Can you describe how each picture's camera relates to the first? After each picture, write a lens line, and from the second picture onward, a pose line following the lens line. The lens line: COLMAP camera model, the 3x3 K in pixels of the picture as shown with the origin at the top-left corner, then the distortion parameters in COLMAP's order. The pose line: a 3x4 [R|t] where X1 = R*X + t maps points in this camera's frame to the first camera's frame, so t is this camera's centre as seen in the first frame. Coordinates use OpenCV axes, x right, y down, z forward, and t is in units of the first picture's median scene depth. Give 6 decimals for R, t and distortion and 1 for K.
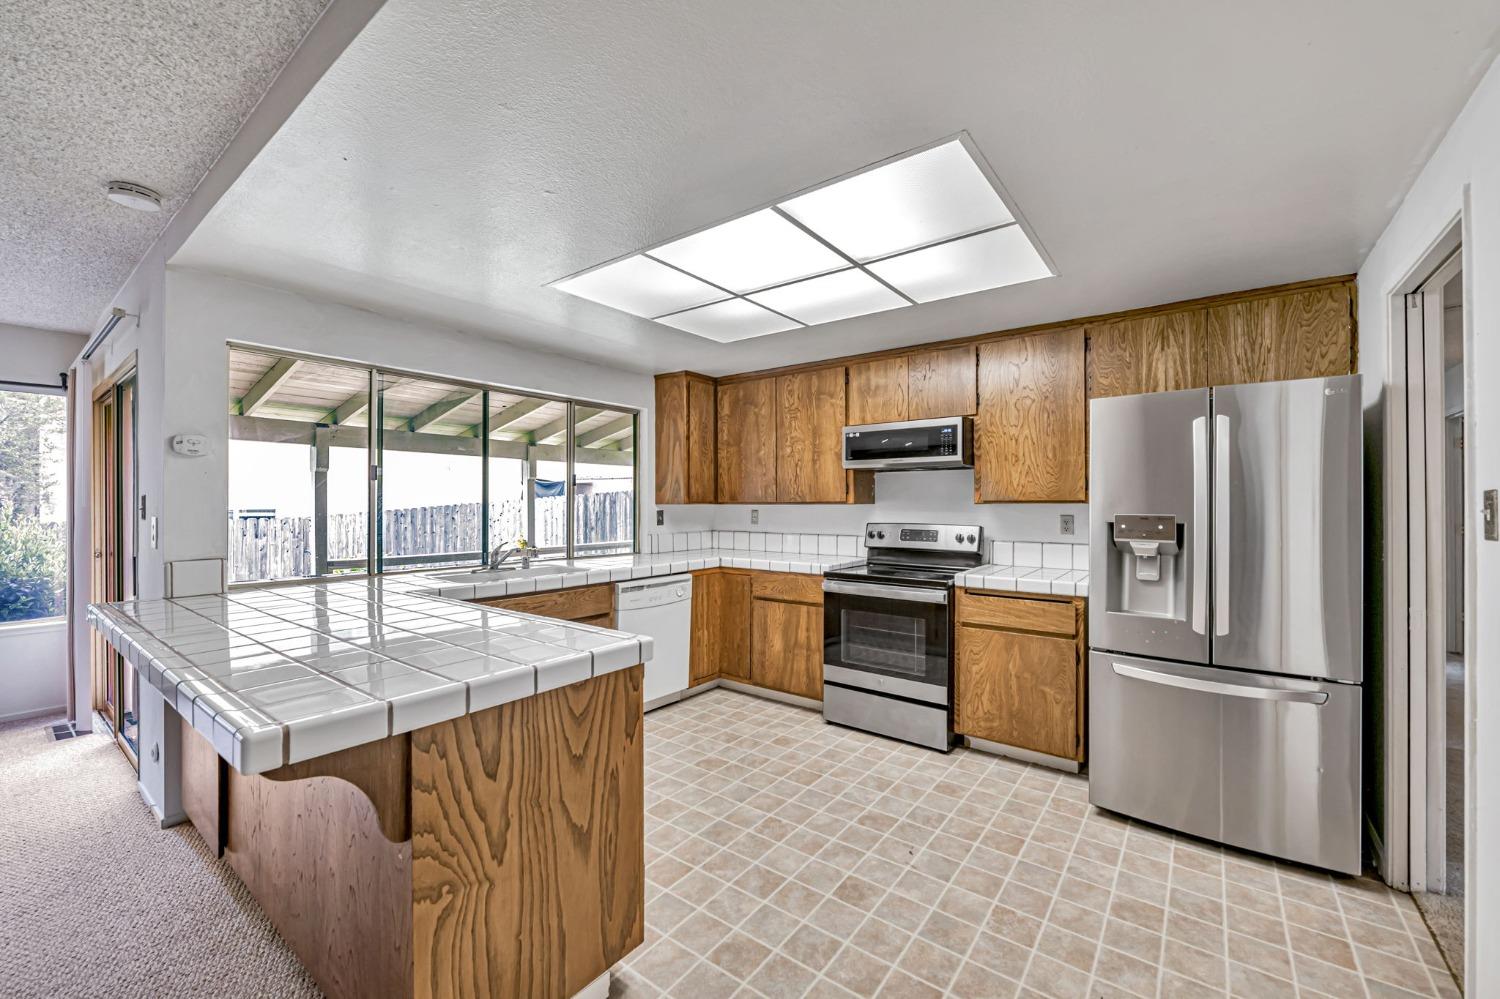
lens RADIAL K [[592.4, 0, 738.7], [0, 592.4, 499.9], [0, 0, 1]] dist [-0.000917, -0.002879]
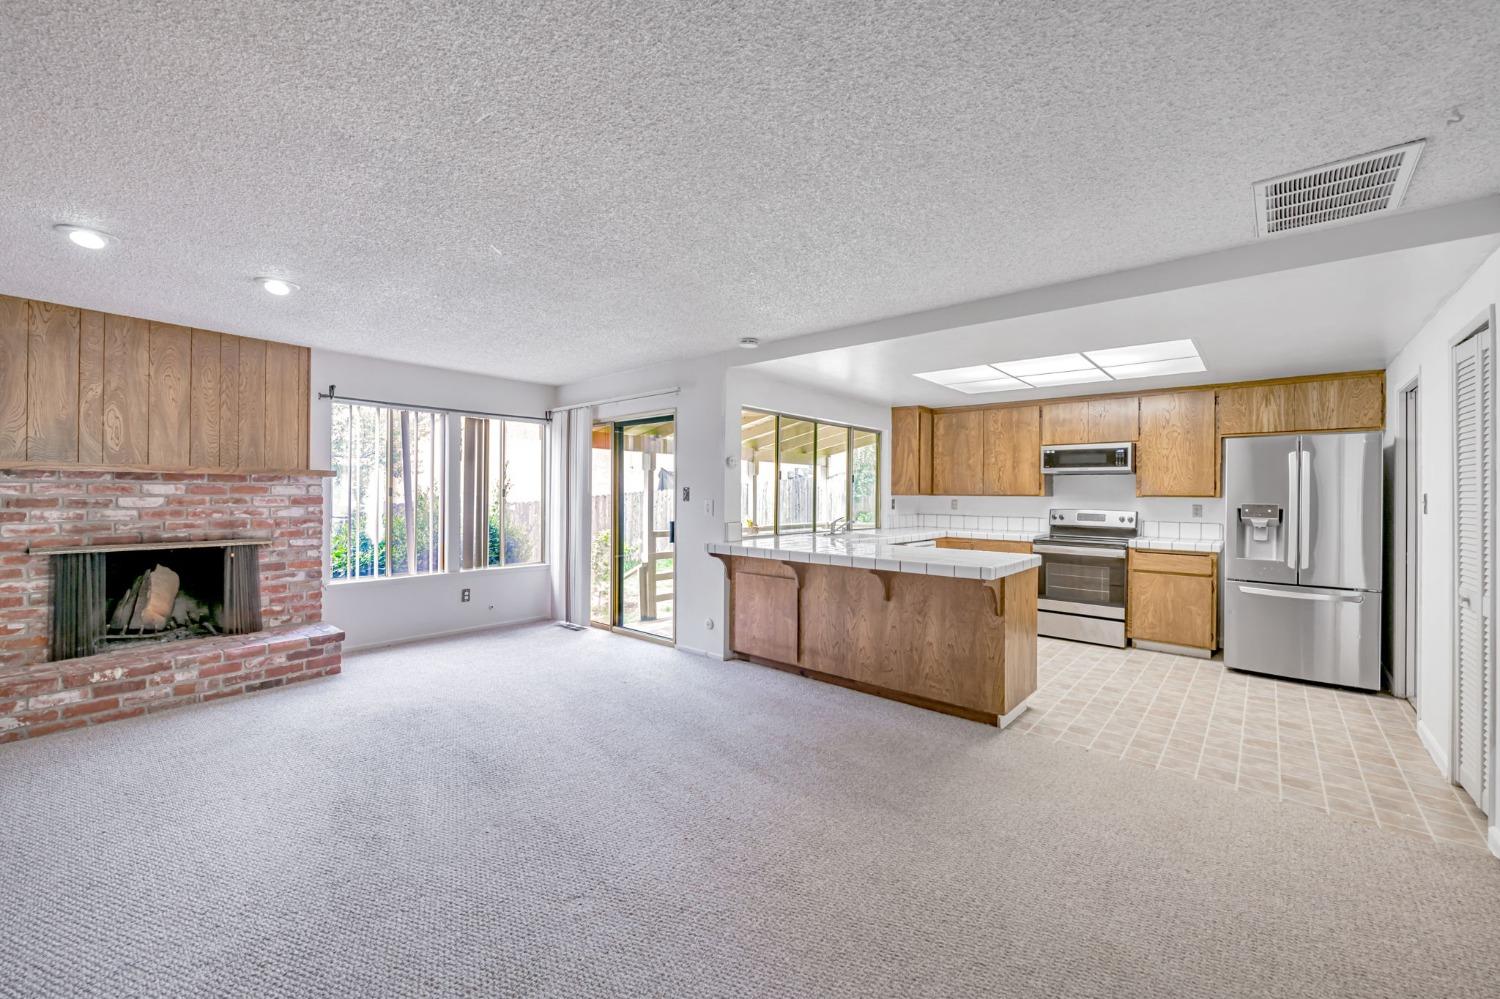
lens RADIAL K [[592.4, 0, 737.7], [0, 592.4, 489.9], [0, 0, 1]] dist [-0.000917, -0.002879]
pose [[0.998165, 0.009266, -0.059846, -0.566141], [-0.009291, 0.999957, -0.000148, -0.002530], [0.059842, 0.000704, 0.998208, -0.637307]]
